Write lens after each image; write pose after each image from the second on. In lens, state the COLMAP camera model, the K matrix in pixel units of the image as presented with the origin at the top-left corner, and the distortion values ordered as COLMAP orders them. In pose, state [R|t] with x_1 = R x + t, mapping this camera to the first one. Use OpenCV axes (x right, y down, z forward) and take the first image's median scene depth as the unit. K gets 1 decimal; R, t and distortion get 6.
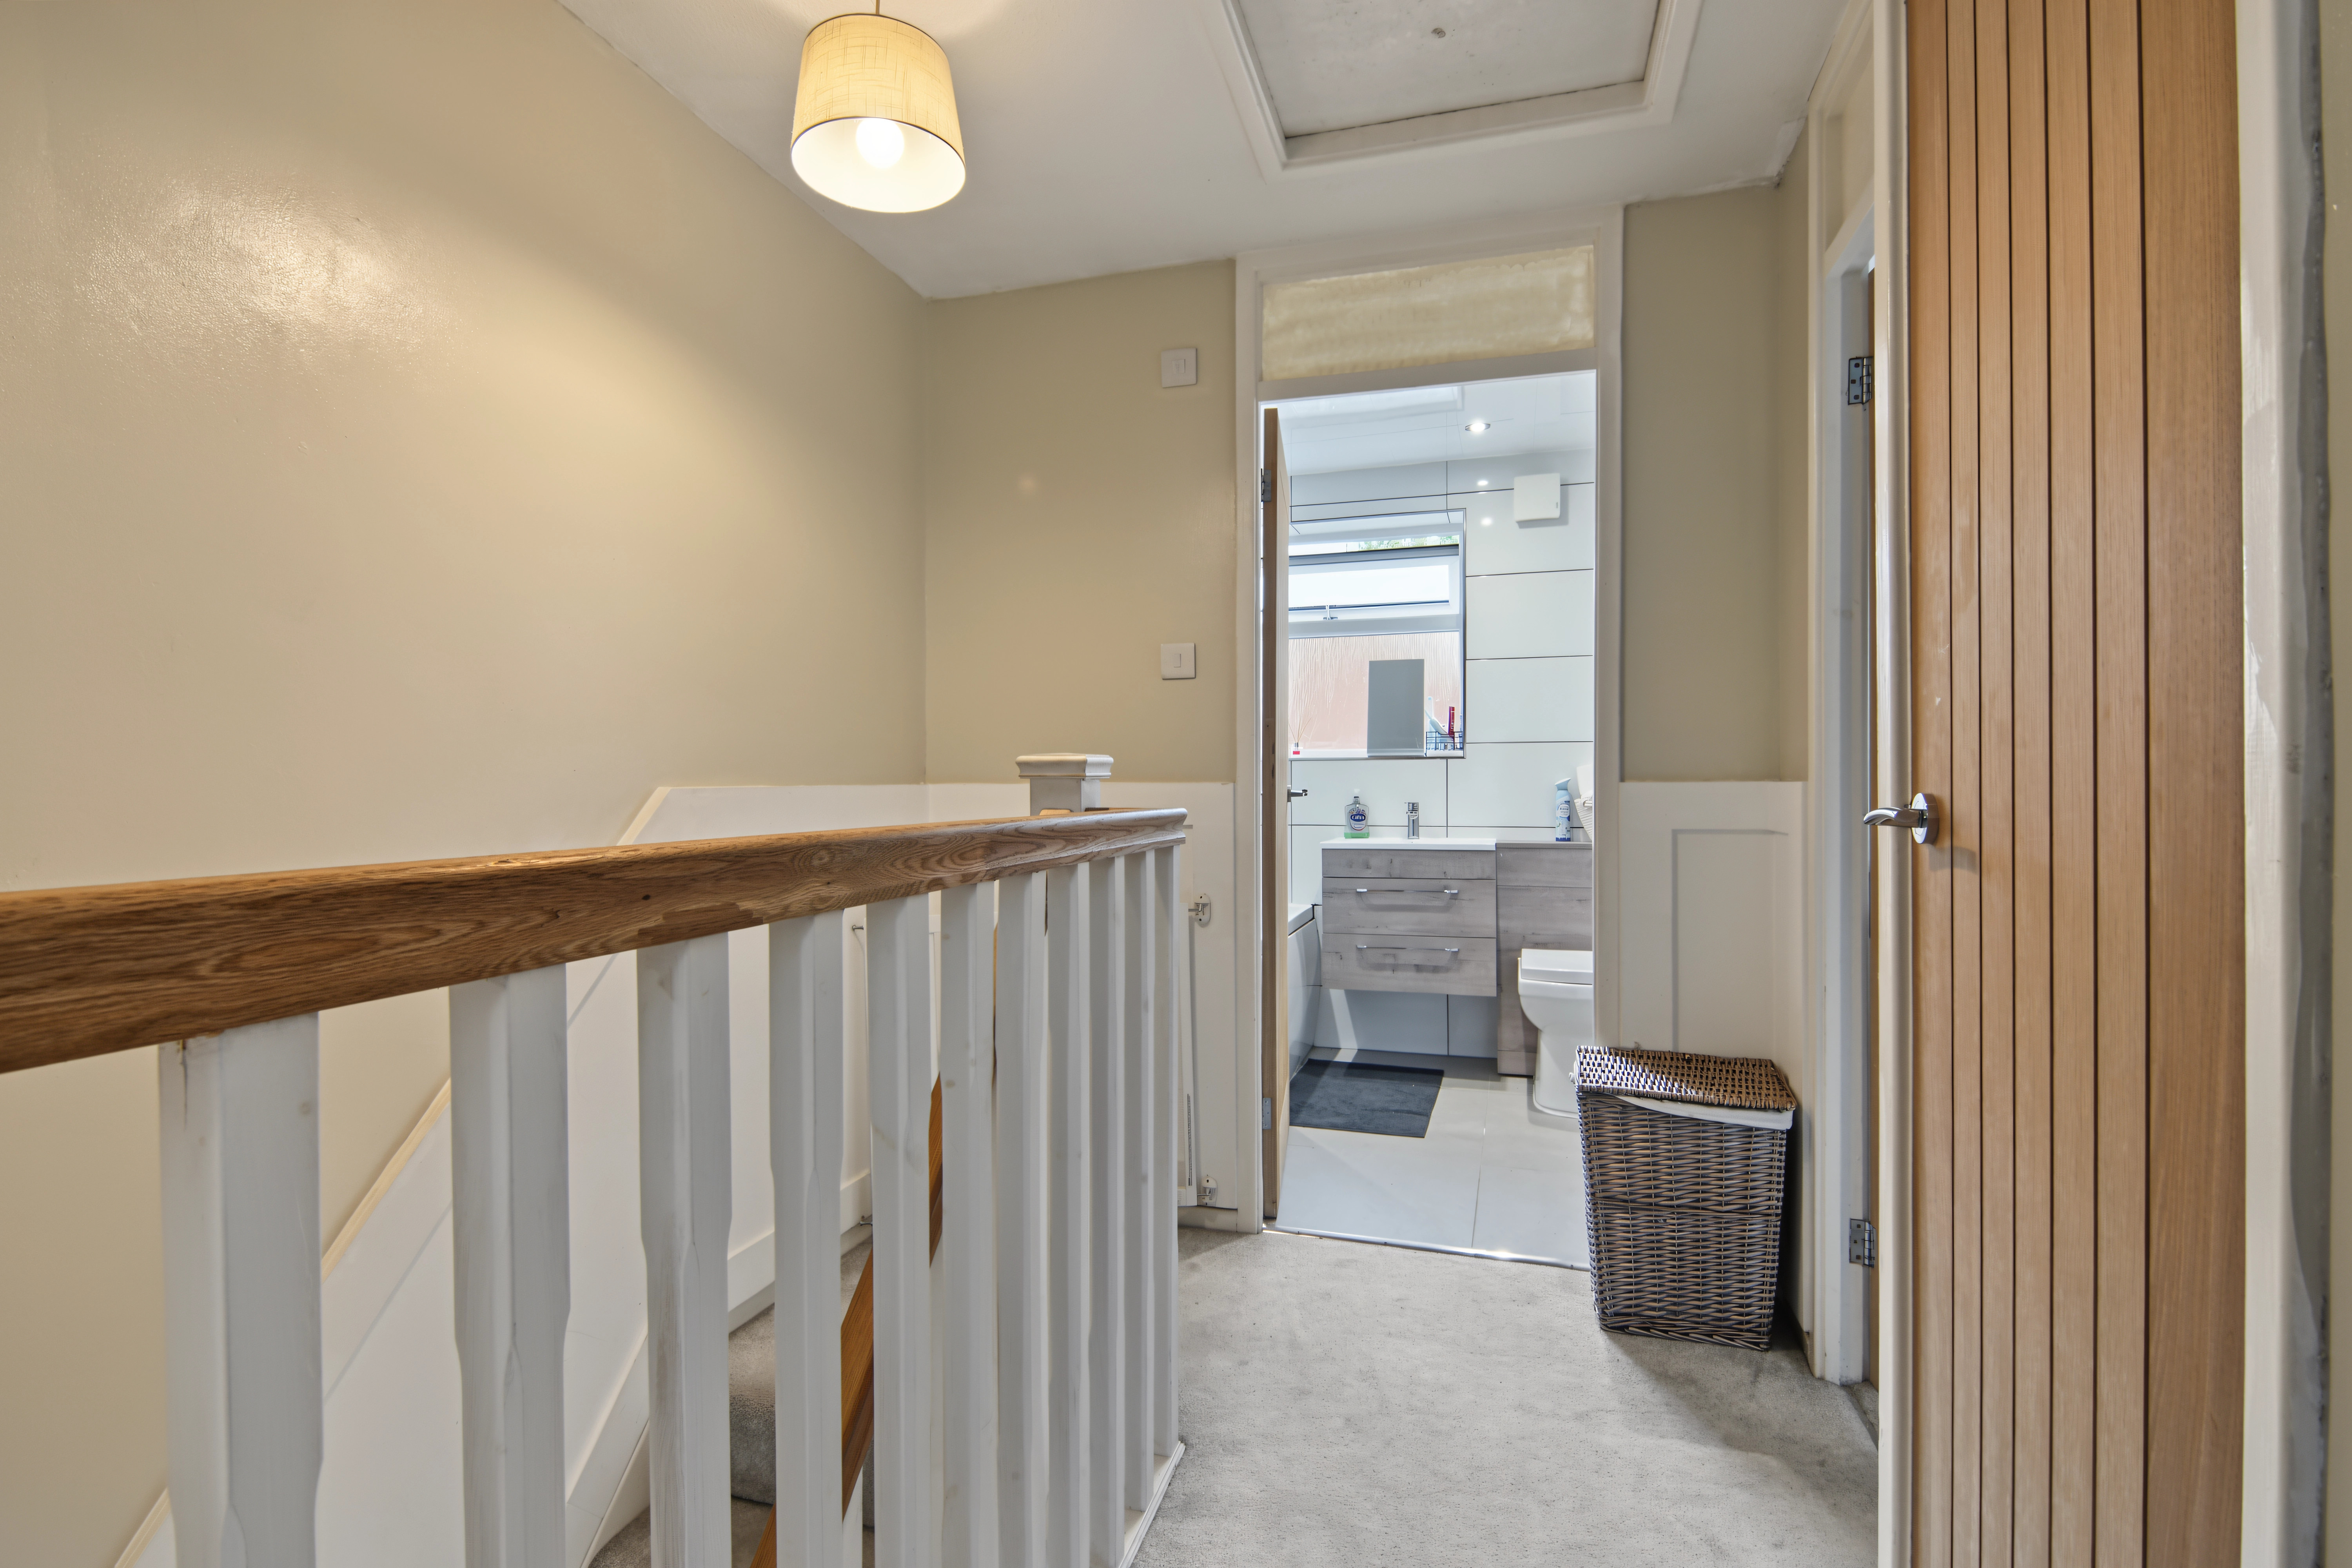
lens RADIAL K [[1144.1, 0, 1137.6], [0, 1144.1, 776.3], [0, 0, 1]] dist [0.014038, -0.000546]
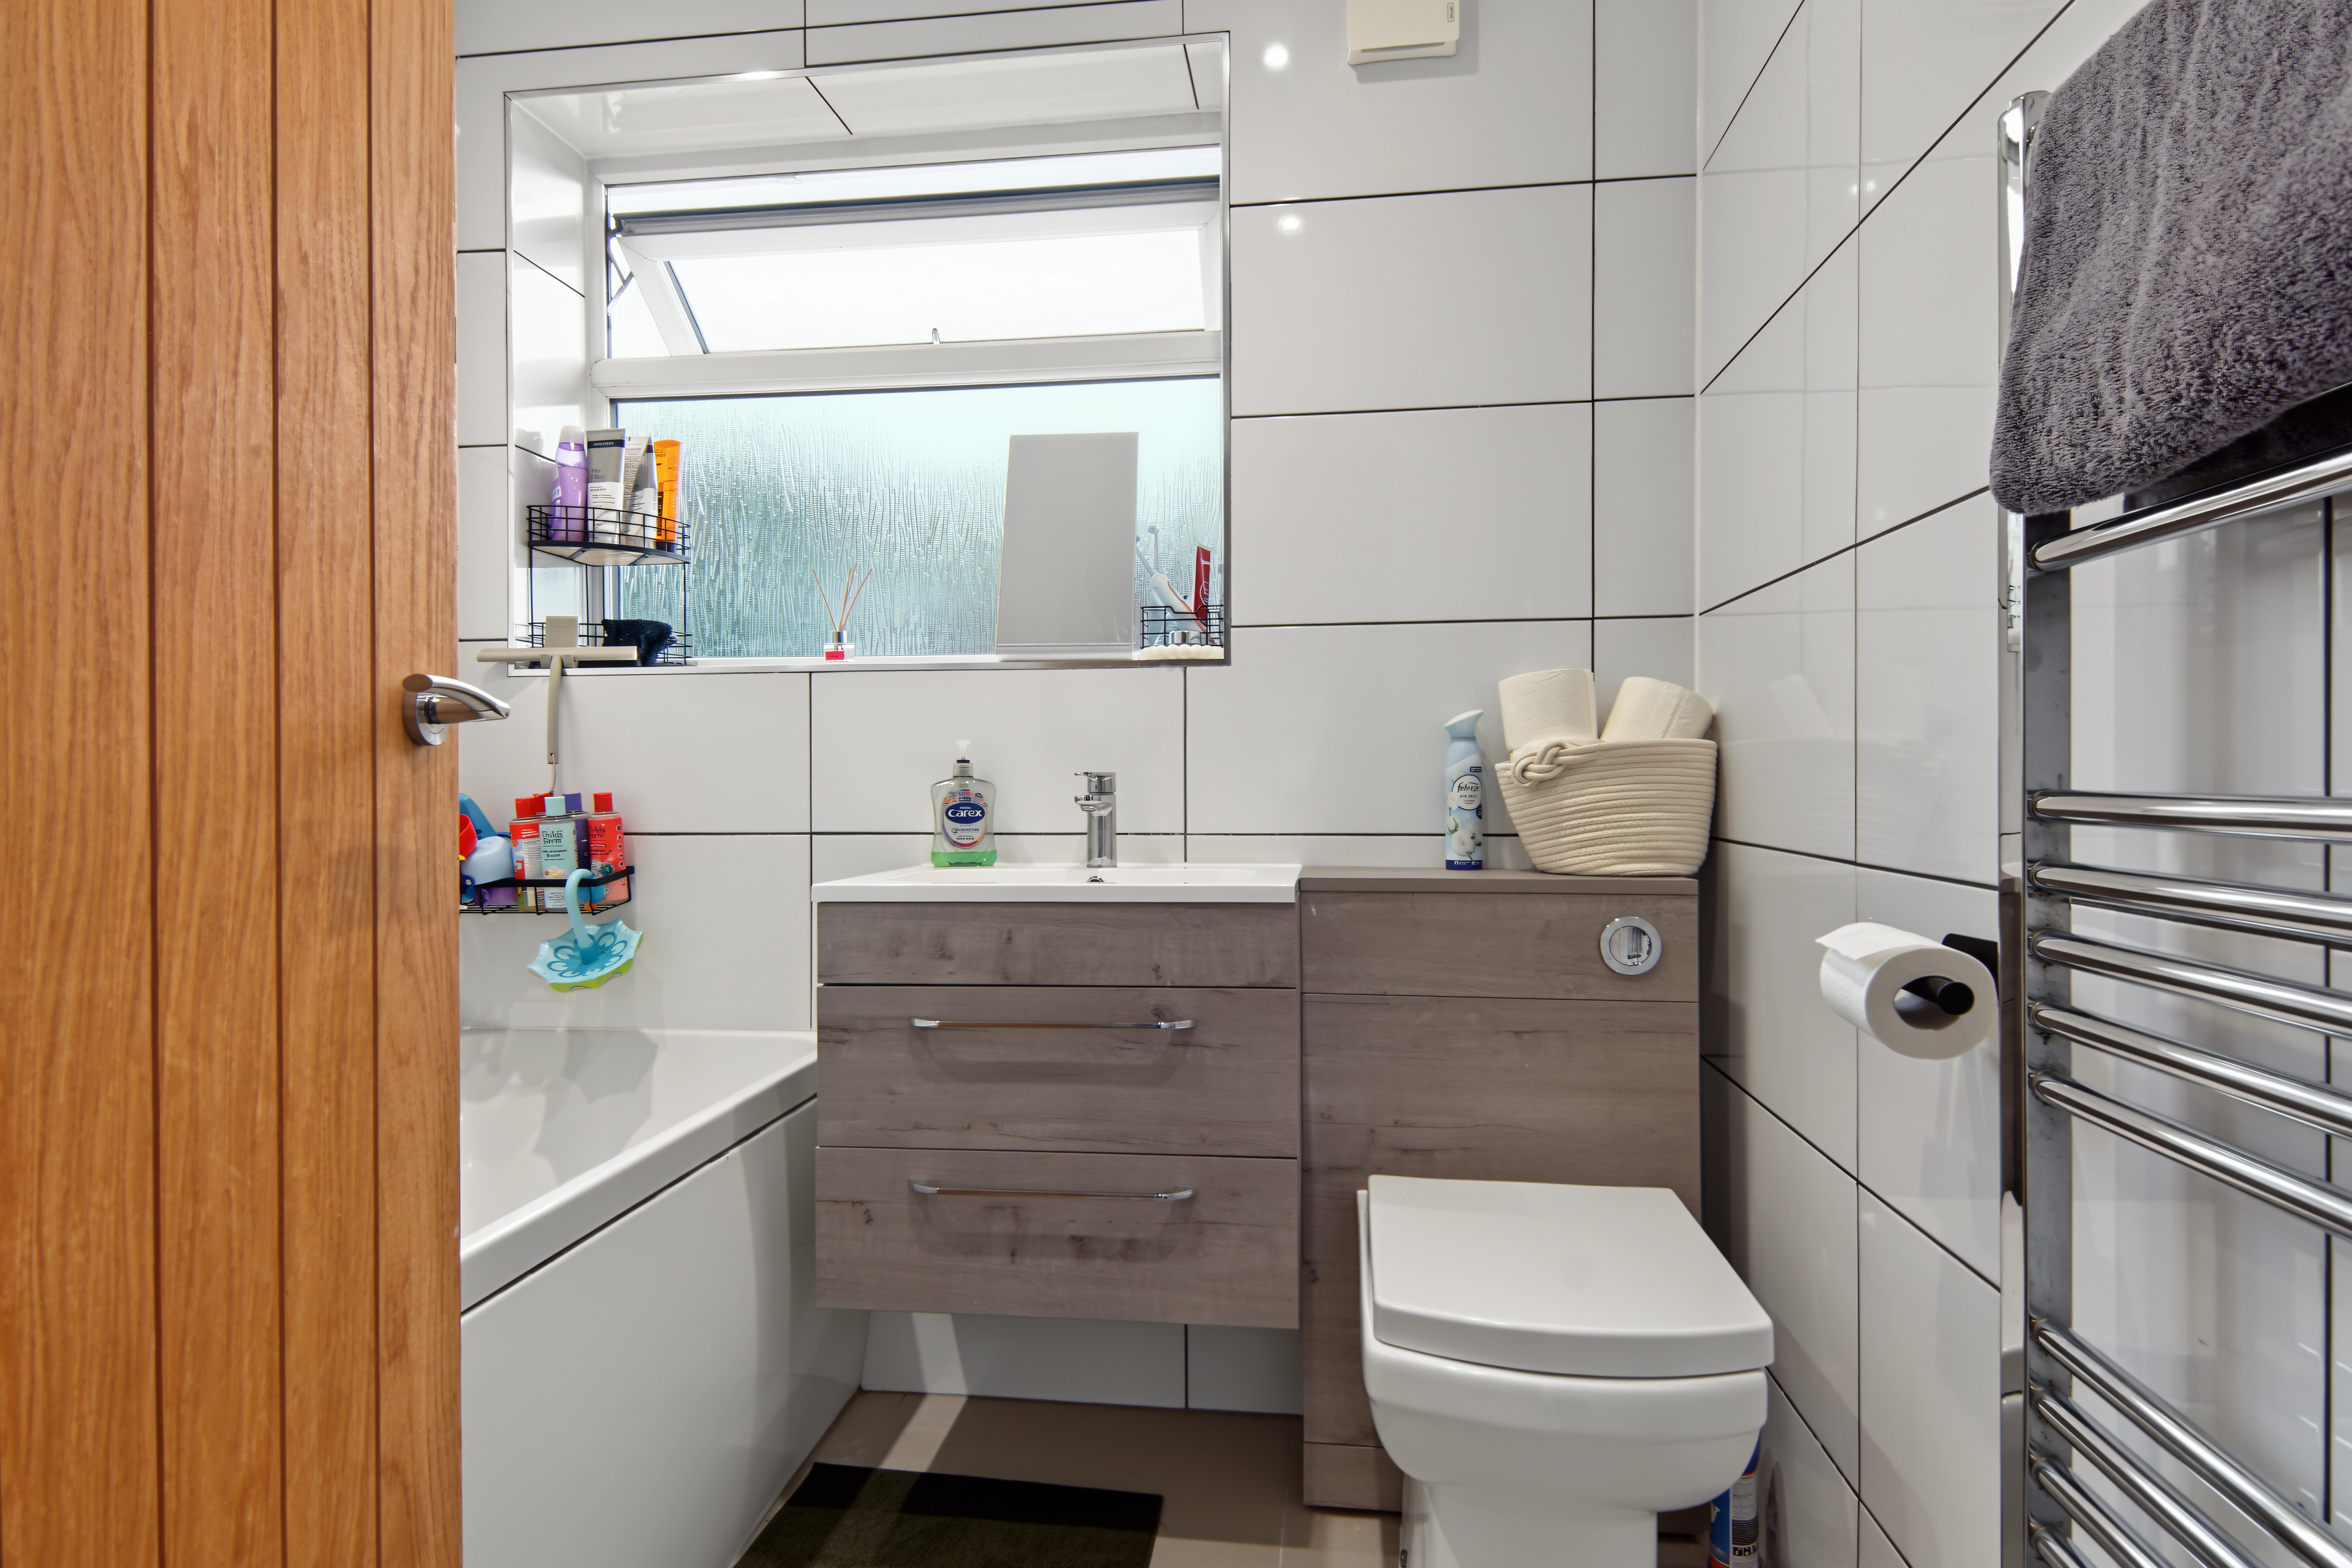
lens RADIAL K [[1290.2, 0, 1173.5], [0, 1290.2, 779.2], [0, 0, 1]] dist [-0.003309, 0.000017]
pose [[0.980941, 0.000382, 0.194305, 0.189081], [-0.000425, 1.000000, 0.000182, 0.025794], [-0.194305, -0.000261, 0.980941, 0.591111]]
